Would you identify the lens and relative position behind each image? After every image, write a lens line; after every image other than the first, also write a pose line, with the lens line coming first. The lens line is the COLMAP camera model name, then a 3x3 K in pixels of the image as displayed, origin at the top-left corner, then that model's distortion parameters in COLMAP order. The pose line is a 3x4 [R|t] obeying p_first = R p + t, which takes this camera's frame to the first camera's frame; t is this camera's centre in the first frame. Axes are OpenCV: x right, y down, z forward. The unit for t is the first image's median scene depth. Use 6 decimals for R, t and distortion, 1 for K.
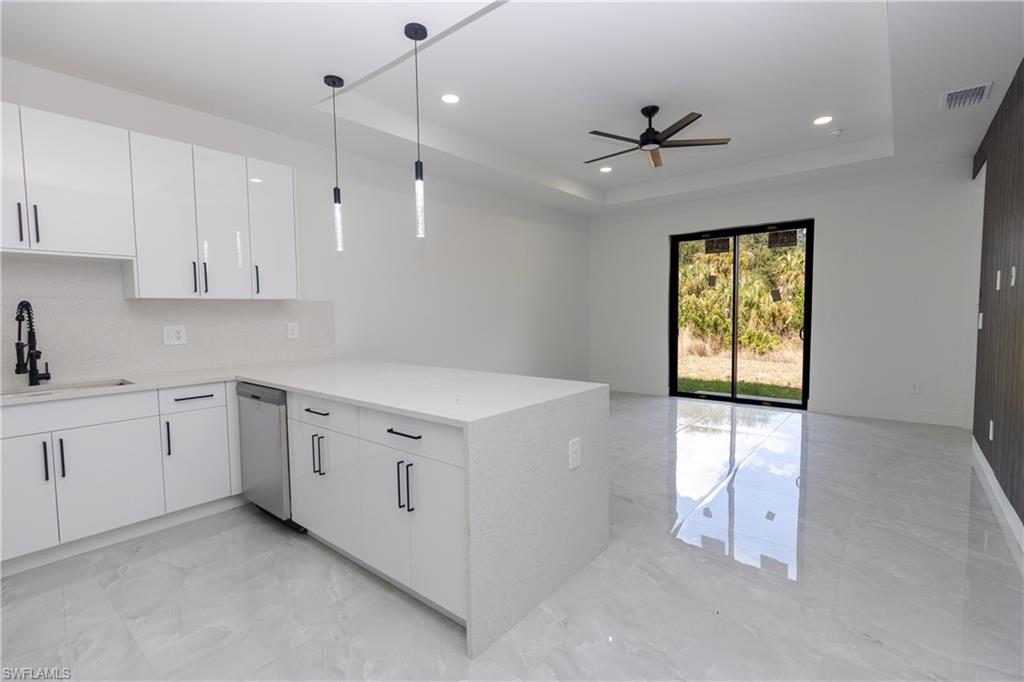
lens RADIAL K [[470.5, 0, 514.0], [0, 470.5, 340.9], [0, 0, 1]] dist [0.002644, 0.000851]
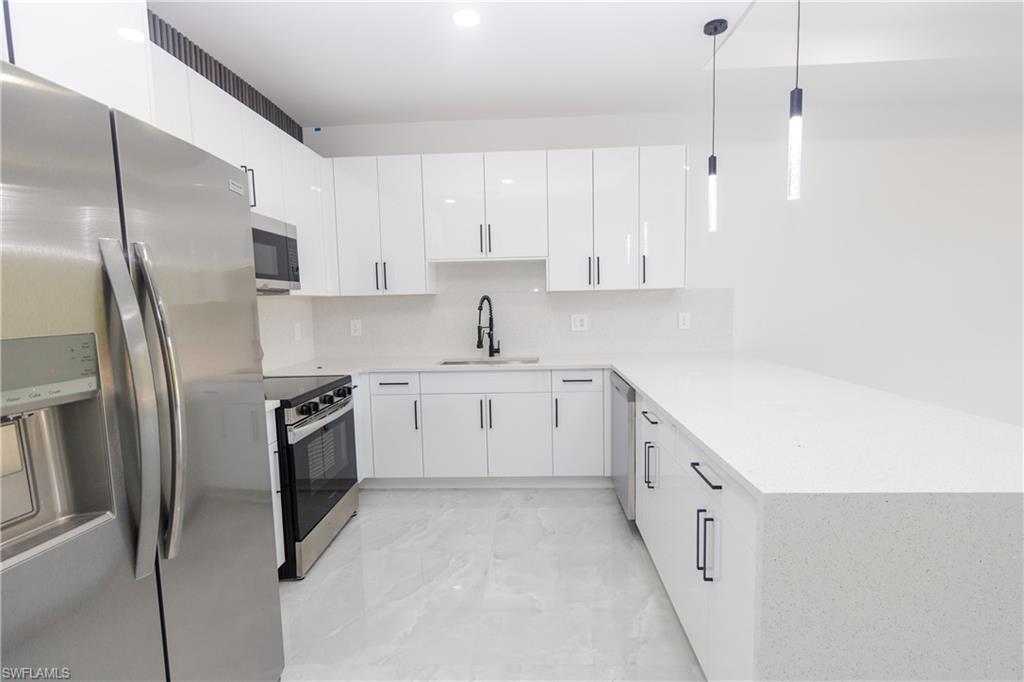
lens RADIAL K [[470.5, 0, 514.0], [0, 470.5, 340.9], [0, 0, 1]] dist [0.002644, 0.000851]
pose [[0.601679, 0.066807, -0.795939, 0.111566], [-0.036461, 0.997754, 0.056184, -0.030622], [0.797905, -0.004784, 0.602764, 0.218714]]
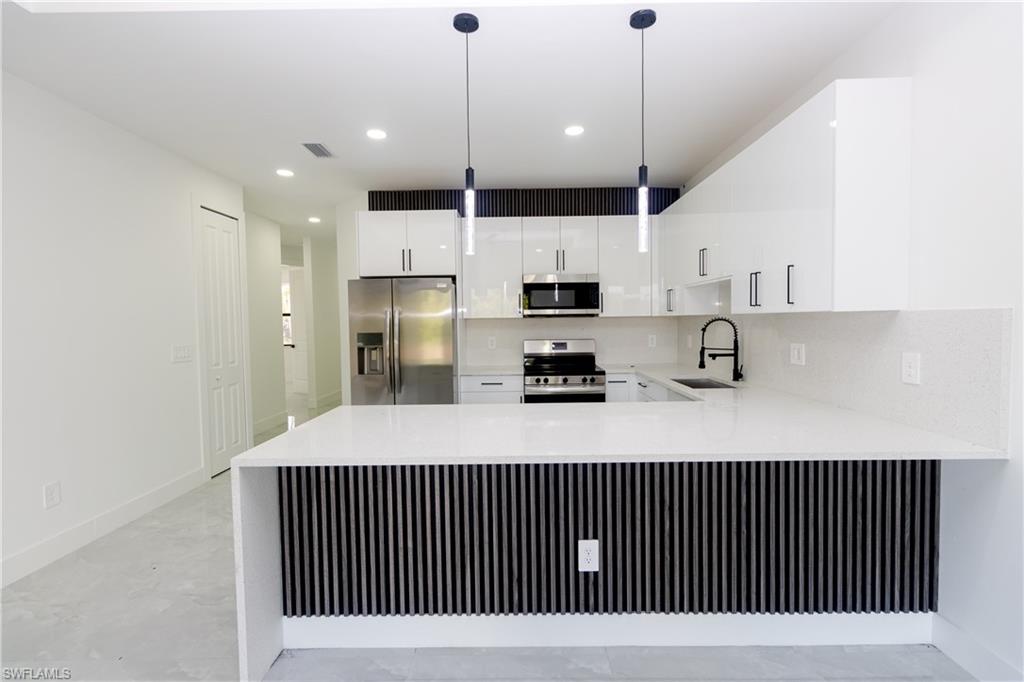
lens RADIAL K [[470.5, 0, 514.0], [0, 470.5, 340.9], [0, 0, 1]] dist [0.002644, 0.000851]
pose [[-0.777834, 0.051939, -0.626320, 0.268454], [-0.015852, 0.994641, 0.102169, -0.136480], [0.628270, 0.089399, -0.772842, 1.572327]]
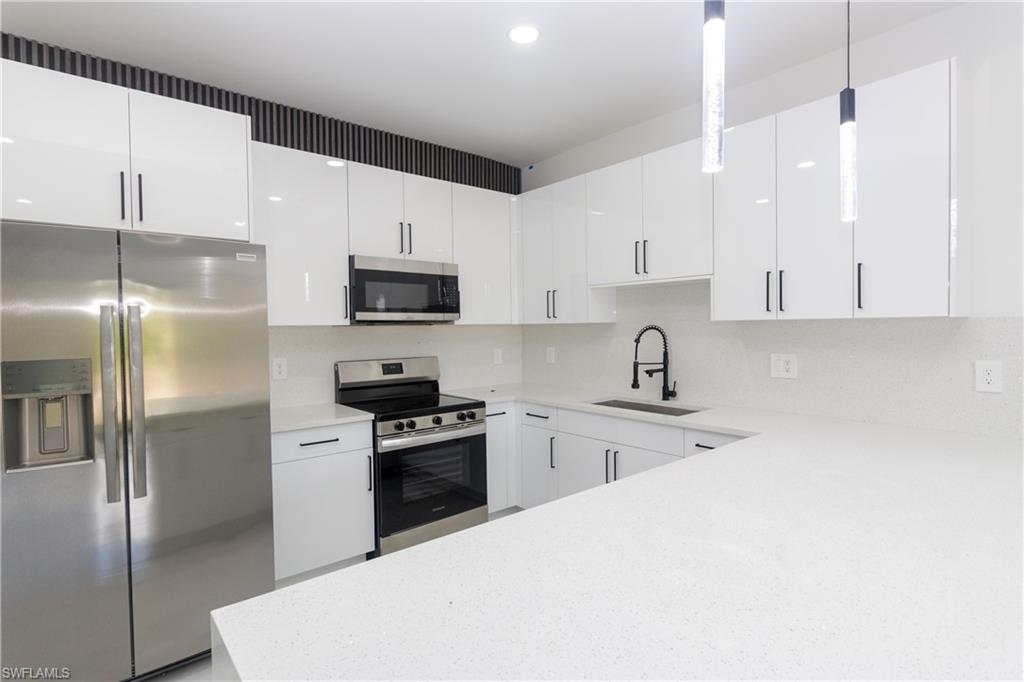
lens RADIAL K [[508.2, 0, 514.6], [0, 508.2, 340.9], [0, 0, 1]] dist [-0.000645, -0.000029]
pose [[-0.177797, 0.043167, -0.983120, 0.212342], [-0.047643, 0.997488, 0.052414, -0.088903], [0.982913, 0.056158, -0.175294, 0.831157]]
